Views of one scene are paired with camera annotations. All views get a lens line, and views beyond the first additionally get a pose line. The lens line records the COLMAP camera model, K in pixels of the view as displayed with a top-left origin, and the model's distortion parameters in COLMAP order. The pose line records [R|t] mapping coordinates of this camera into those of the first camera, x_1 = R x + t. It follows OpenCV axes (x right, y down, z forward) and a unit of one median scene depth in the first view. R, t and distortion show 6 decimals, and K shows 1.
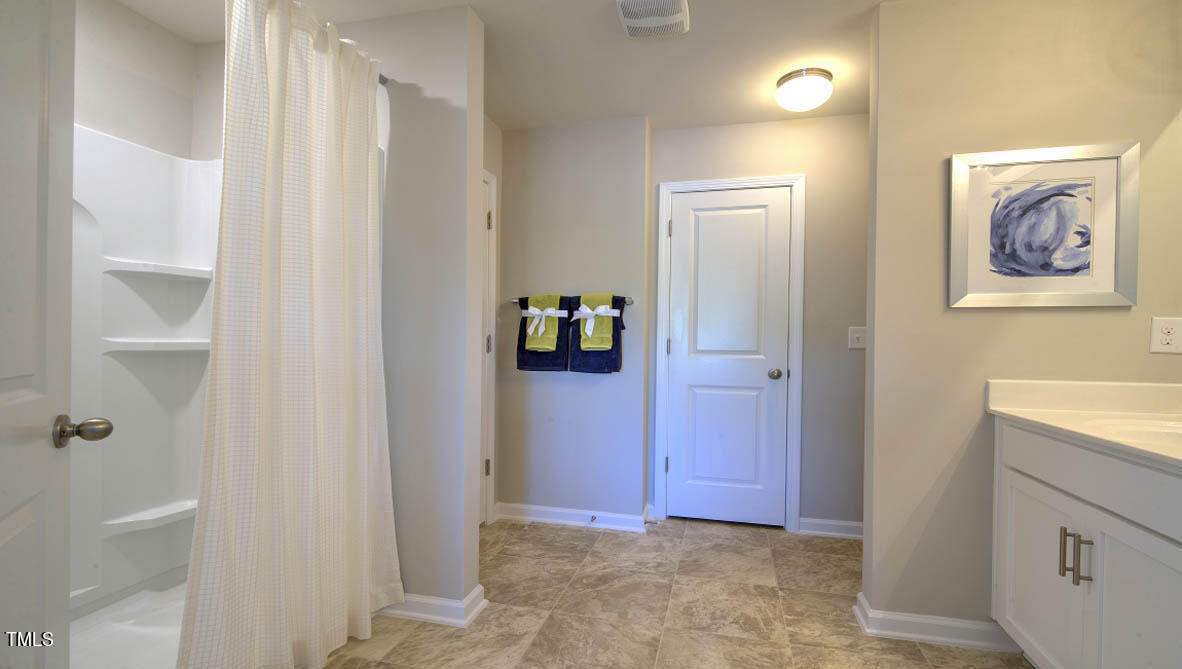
lens RADIAL K [[522.9, 0, 603.3], [0, 522.9, 342.2], [0, 0, 1]] dist [-0.000721, -0.000180]
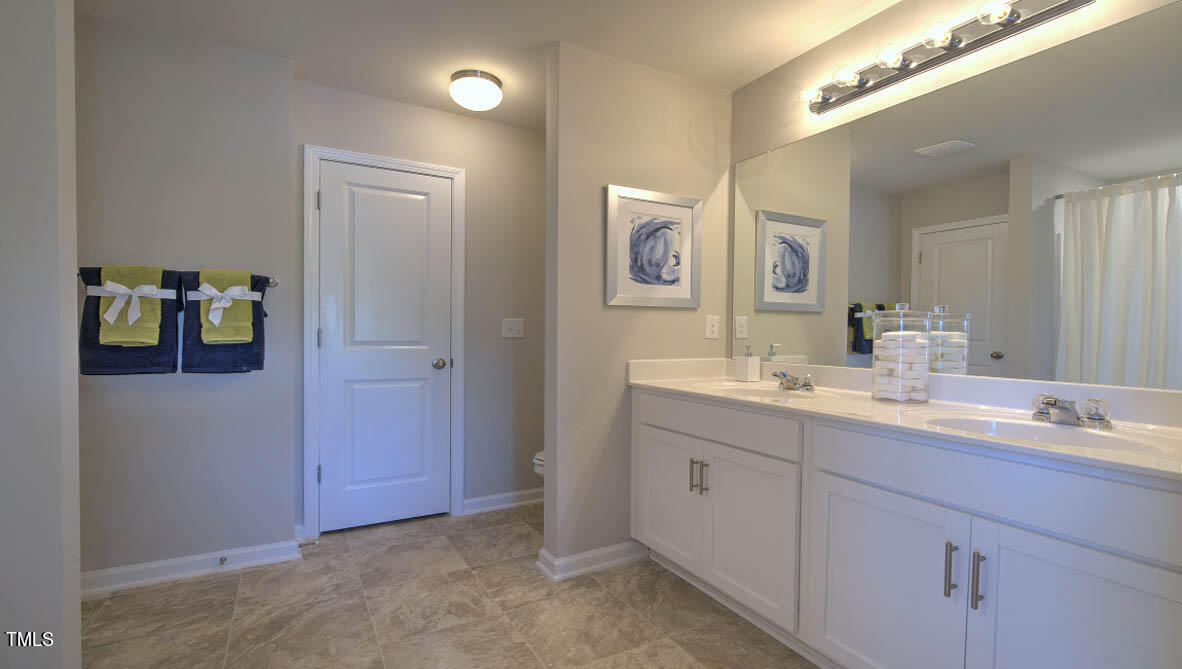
lens RADIAL K [[533.6, 0, 596.2], [0, 533.6, 342.9], [0, 0, 1]] dist [-0.000289, -0.000429]
pose [[0.721550, -0.017535, 0.692141, -0.214203], [0.002034, 0.999729, 0.023207, -0.003460], [-0.692360, -0.015337, 0.721390, 0.066778]]
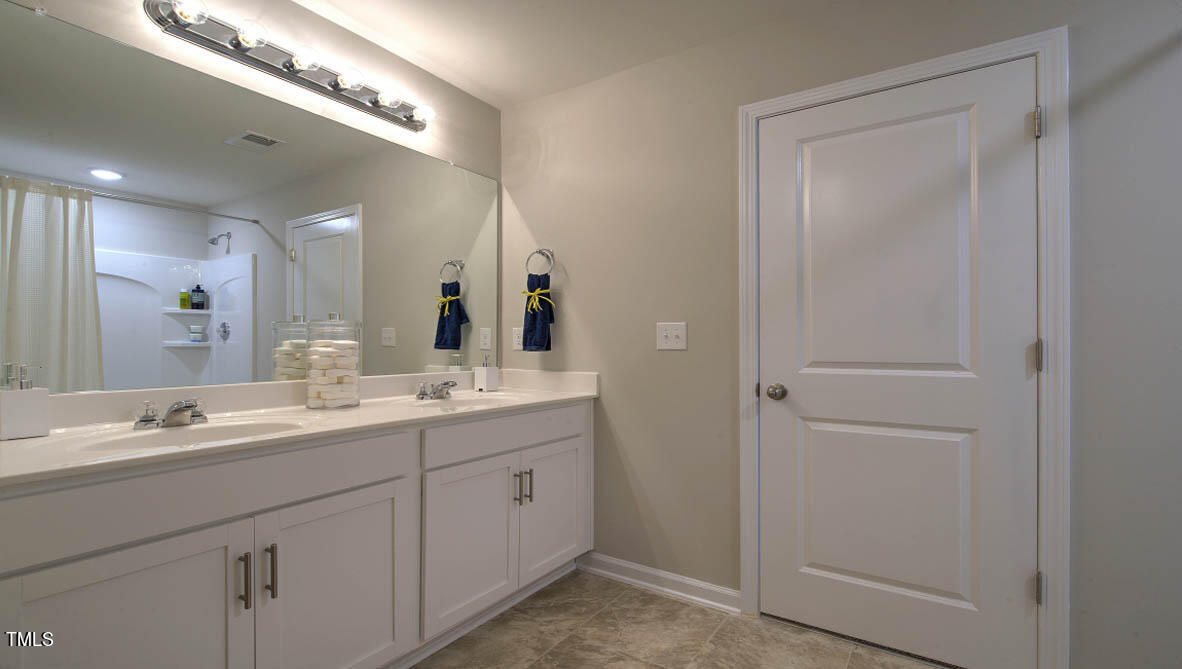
lens RADIAL K [[533.6, 0, 596.2], [0, 533.6, 342.9], [0, 0, 1]] dist [-0.000289, -0.000429]
pose [[-0.938910, -0.012988, 0.343916, 0.149534], [-0.011076, 0.999910, 0.007525, -0.011124], [-0.343983, 0.003256, -0.938970, 1.605650]]
